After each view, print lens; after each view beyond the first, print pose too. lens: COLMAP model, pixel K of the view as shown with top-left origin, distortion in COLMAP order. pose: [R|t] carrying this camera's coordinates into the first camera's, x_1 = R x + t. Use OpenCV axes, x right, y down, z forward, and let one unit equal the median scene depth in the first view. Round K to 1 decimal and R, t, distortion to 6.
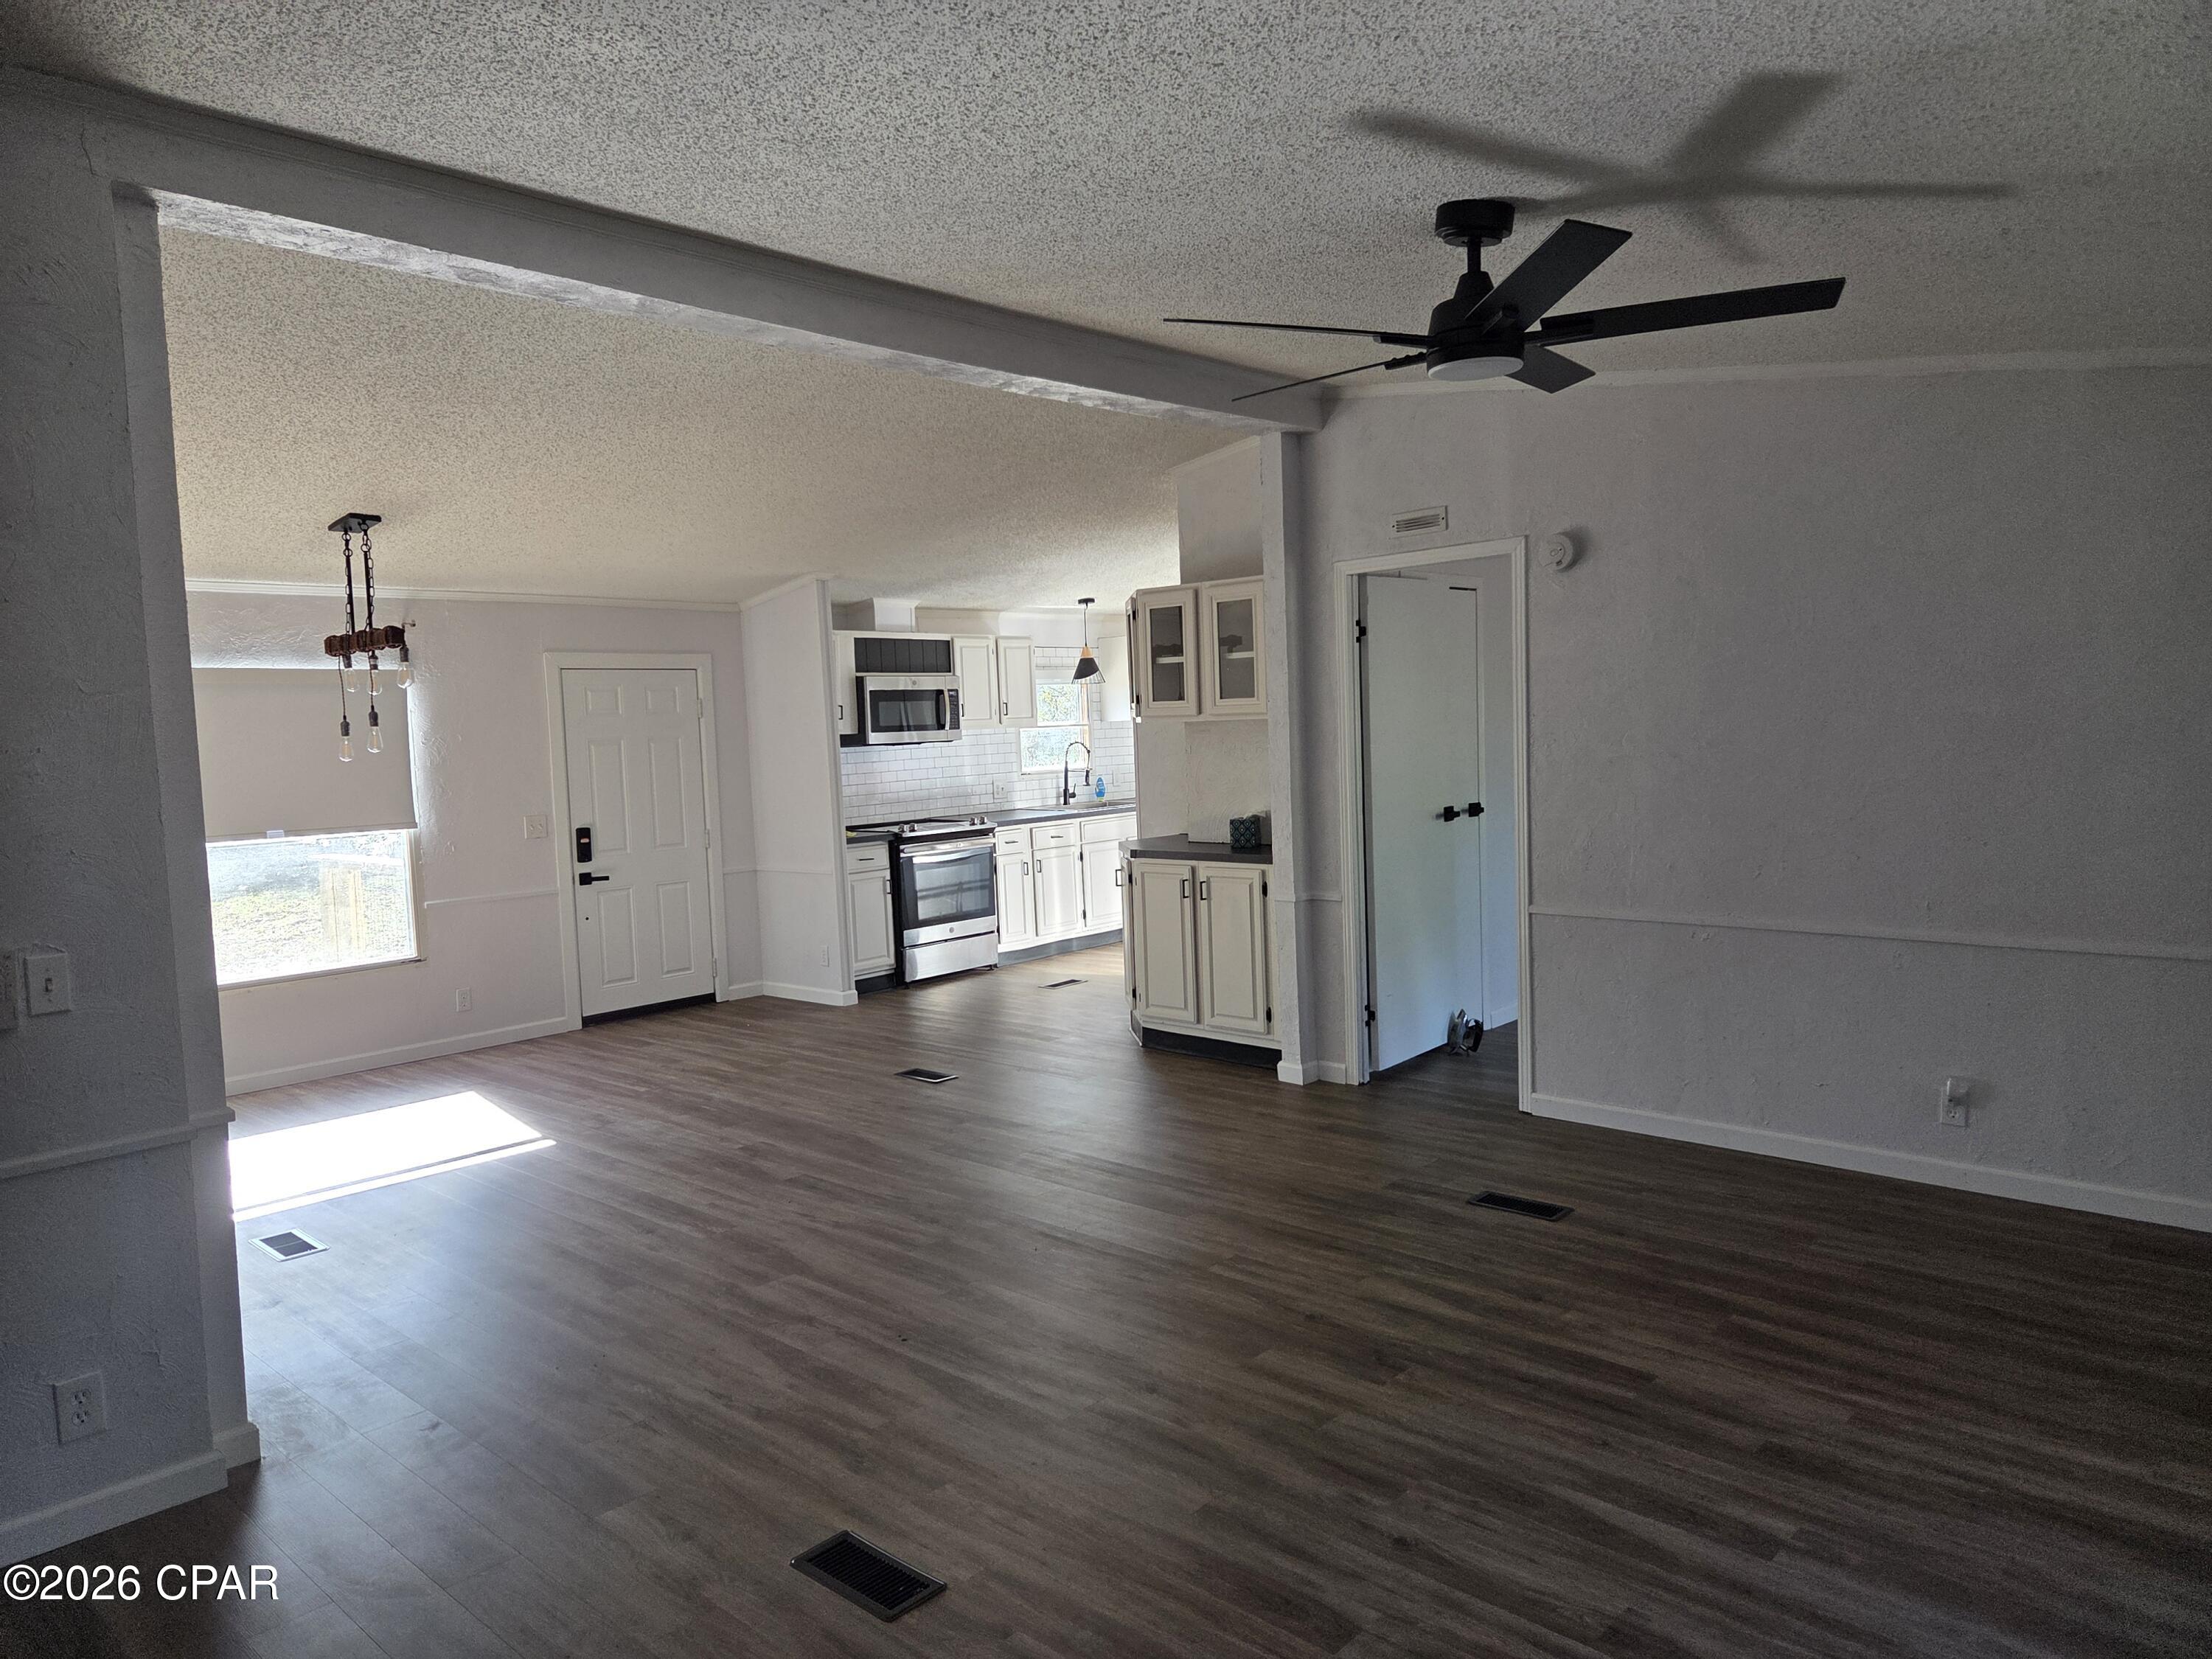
lens RADIAL K [[1477.0, 0, 1106.0], [0, 1477.0, 829.5], [0, 0, 1]] dist [0.061491, -0.045591]
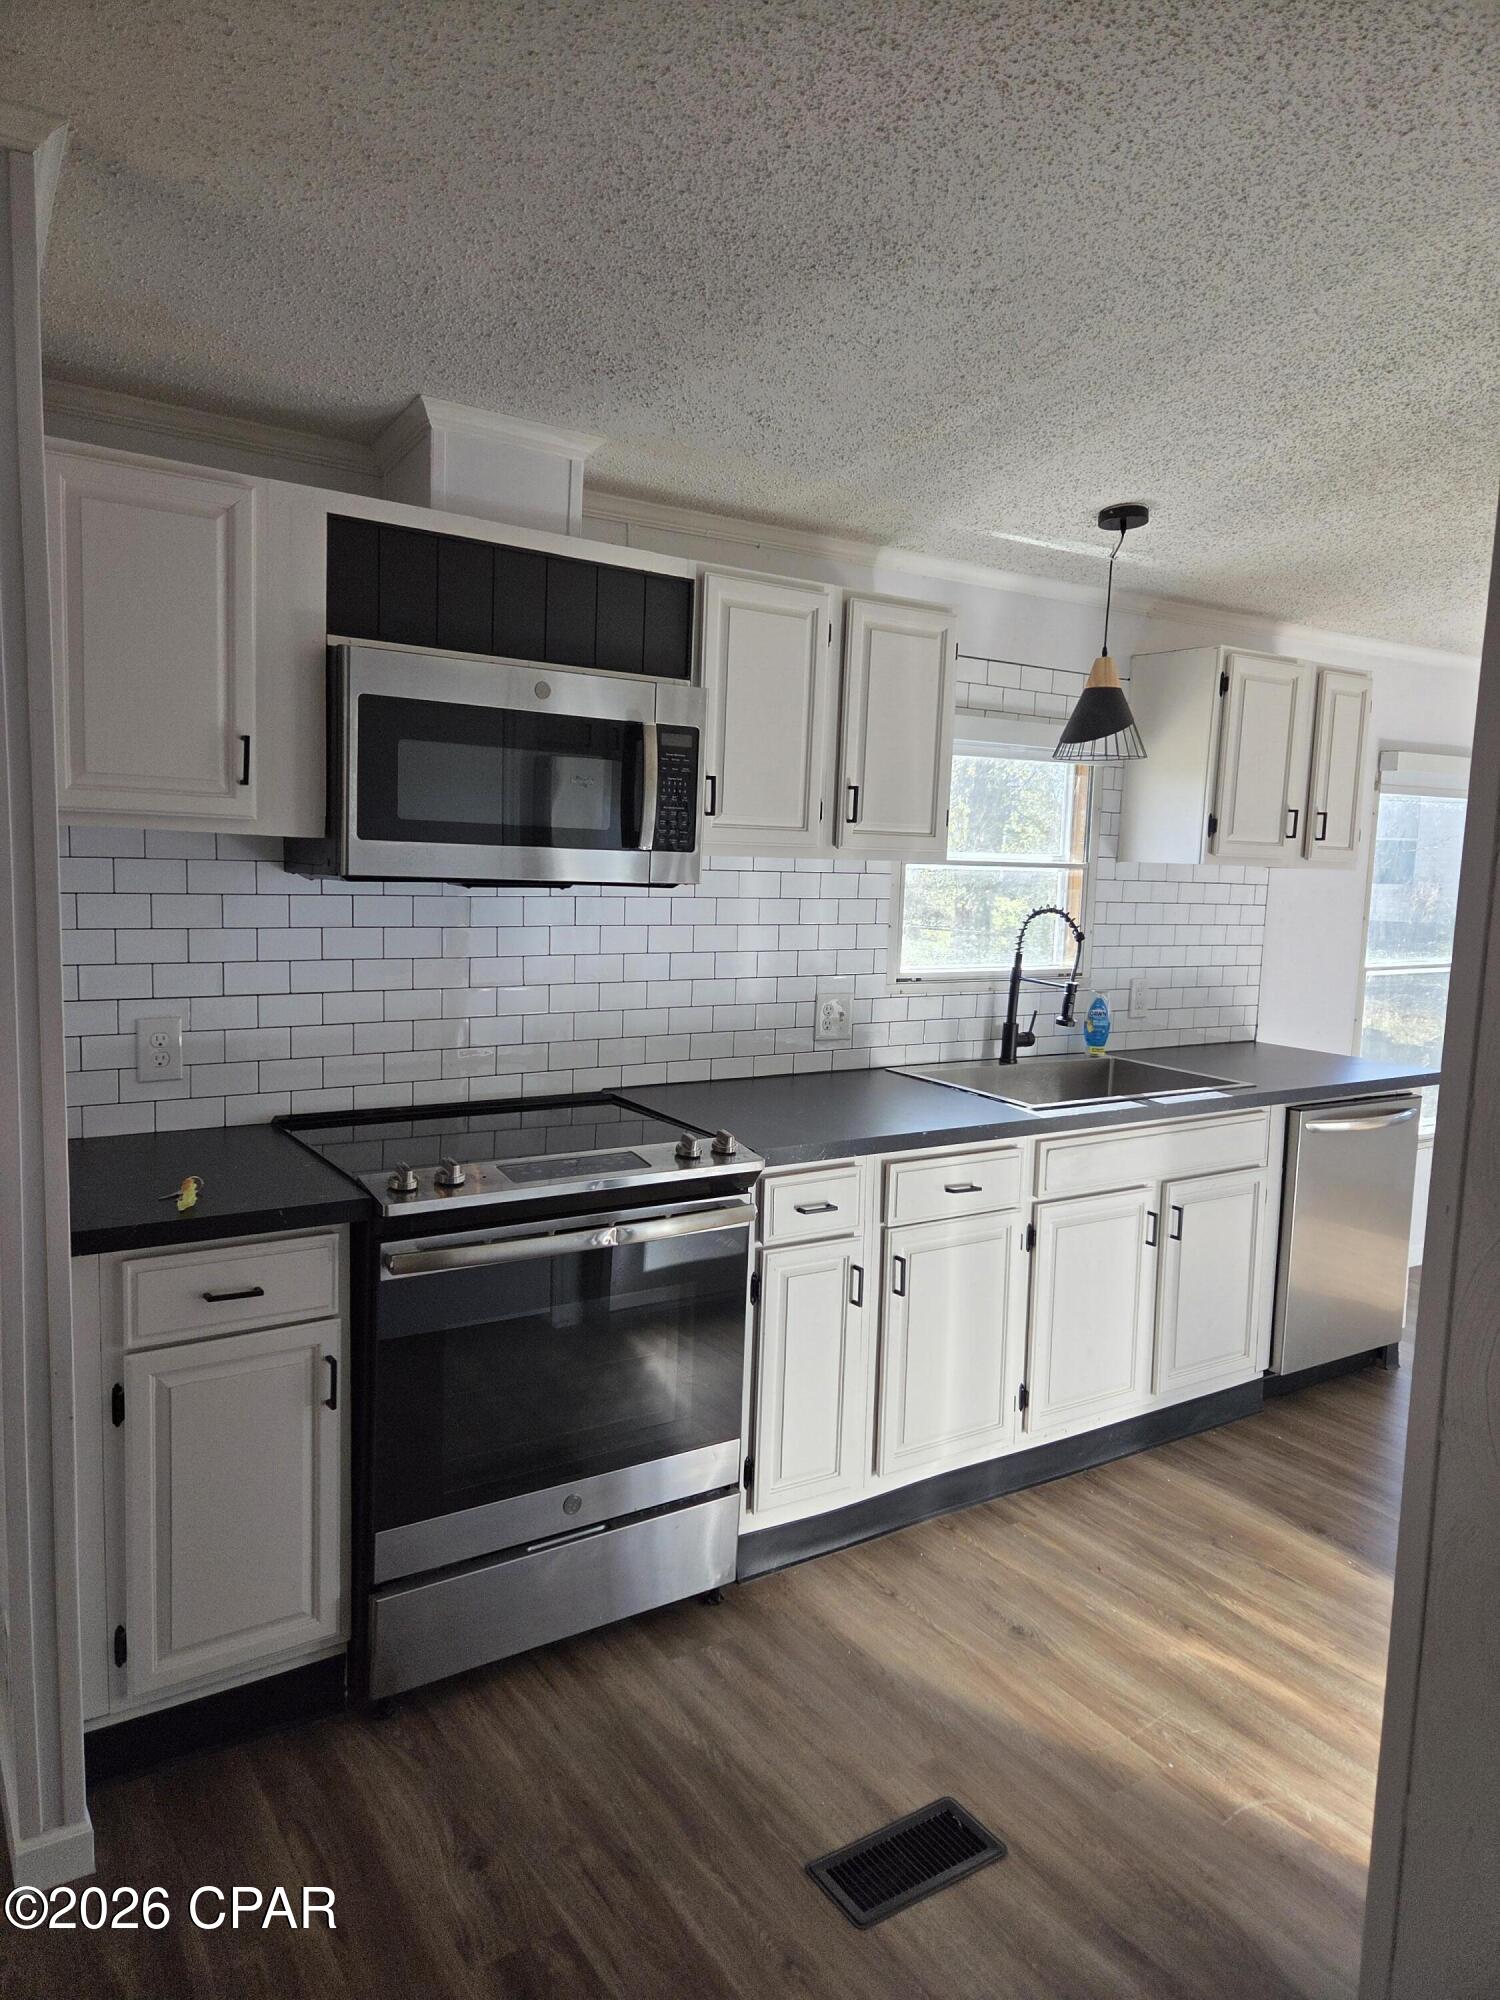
lens RADIAL K [[1351.4, 0, 763.4], [0, 1351.4, 1006.2], [0, 0, 1]] dist [0.062570, -0.037366]
pose [[0.971458, 0.101844, -0.214237, -0.015551], [-0.092340, 0.994265, 0.053942, -0.050379], [0.218502, -0.032619, 0.975291, 0.694881]]
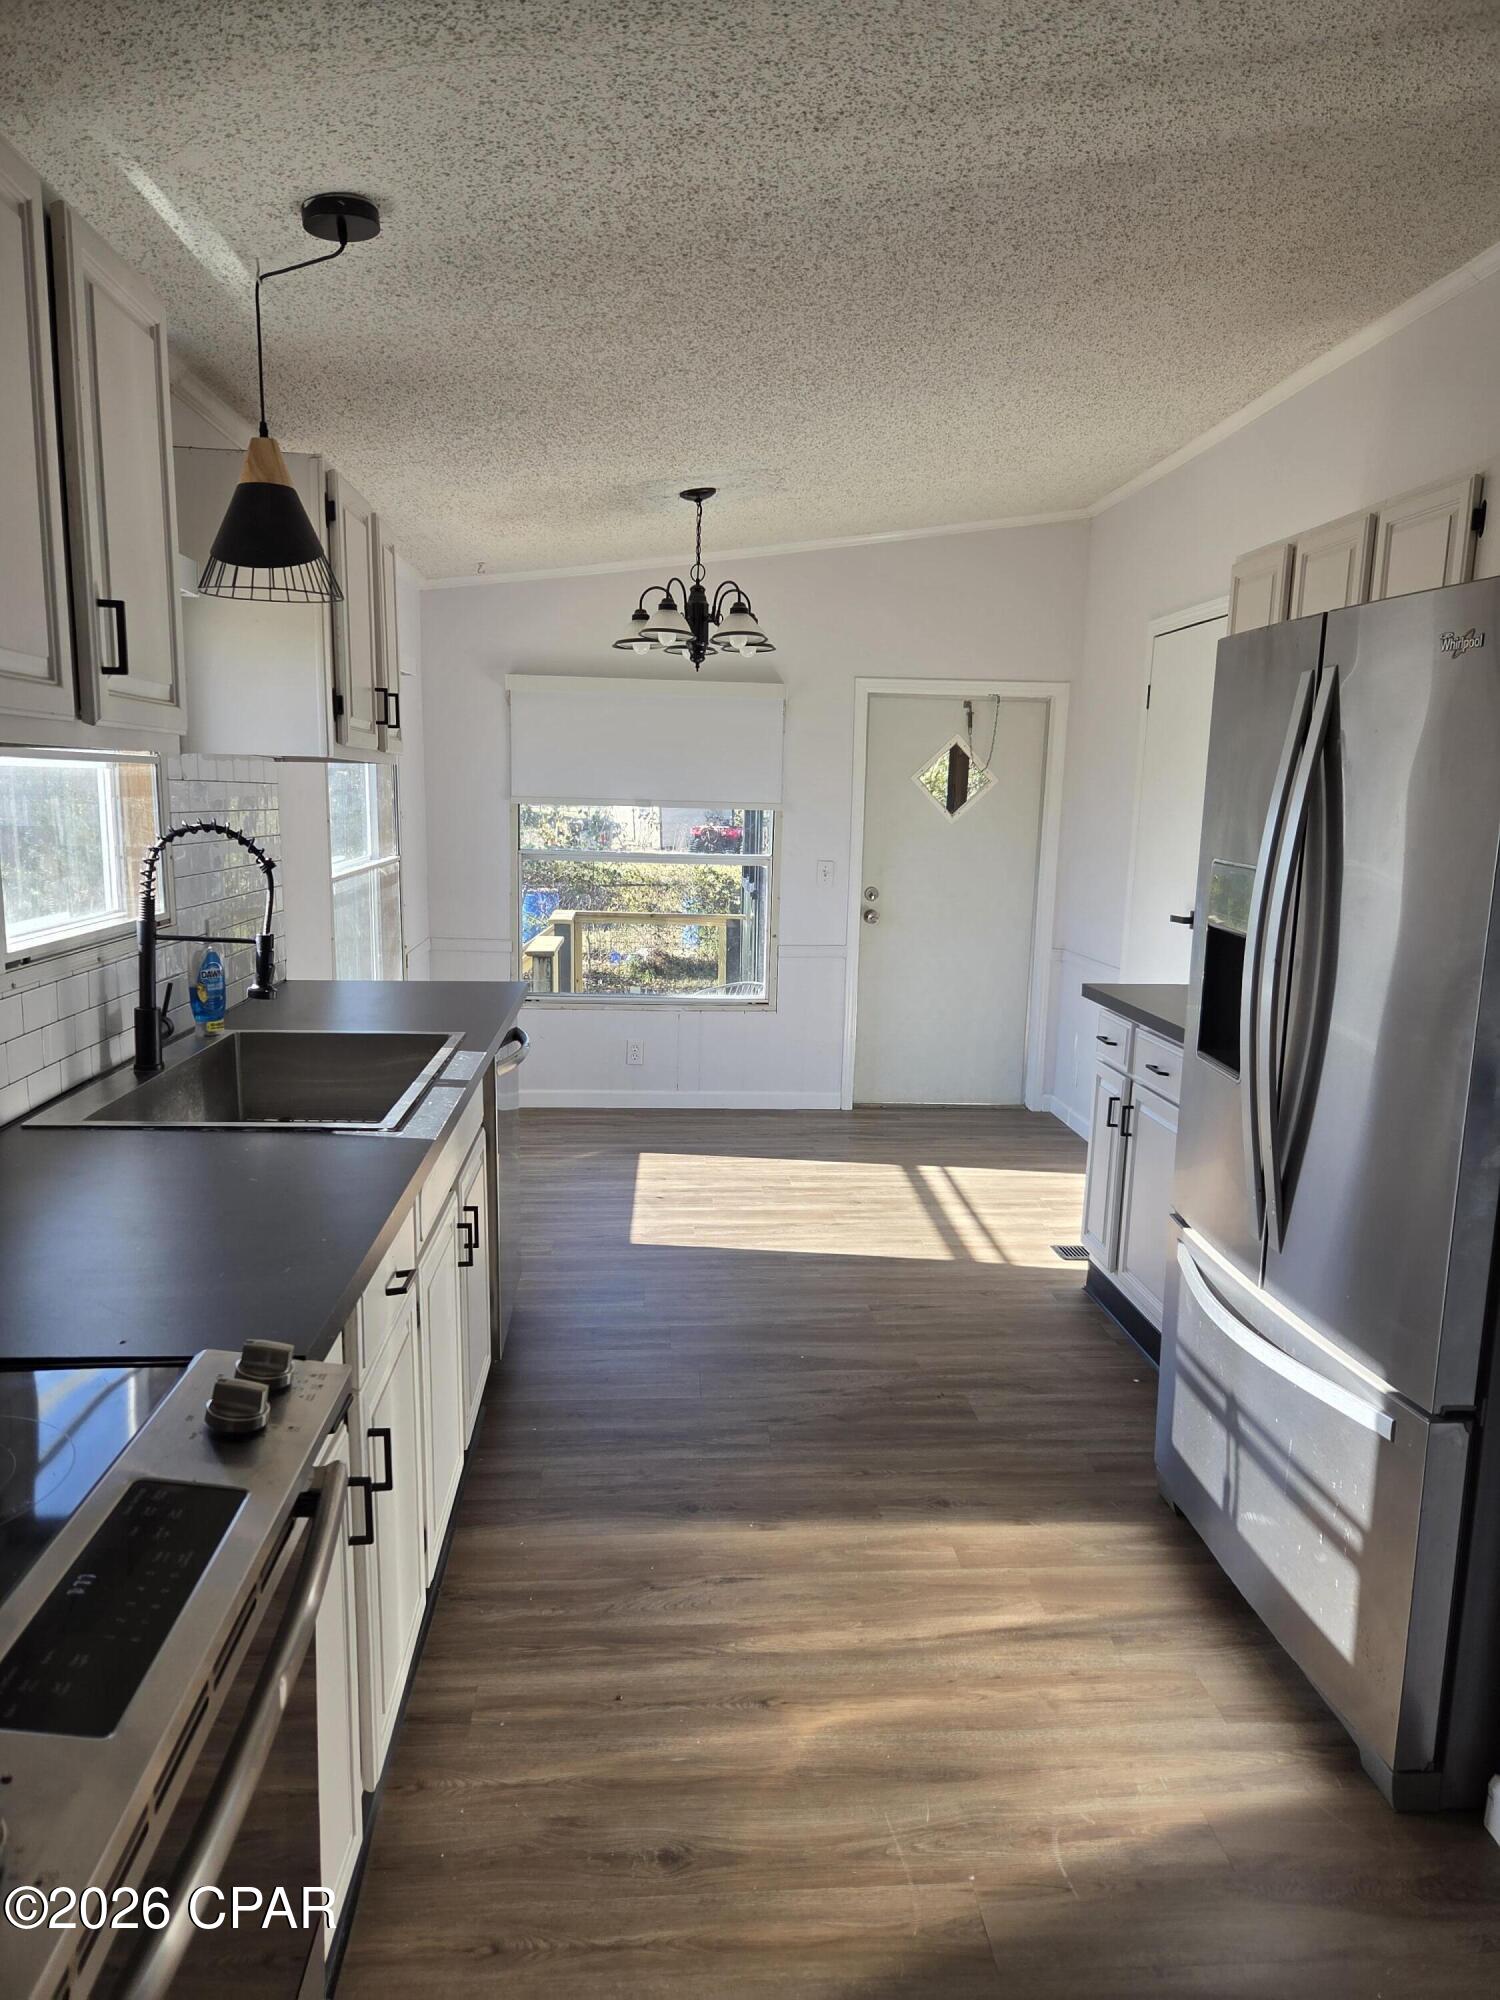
lens RADIAL K [[1335.4, 0, 737.8], [0, 1335.4, 1017.2], [0, 0, 1]] dist [0.061491, -0.045591]
pose [[0.675516, -0.072076, 0.733814, -0.133246], [0.008052, 0.995873, 0.090403, -0.050979], [-0.737301, -0.055160, 0.673309, 0.835325]]
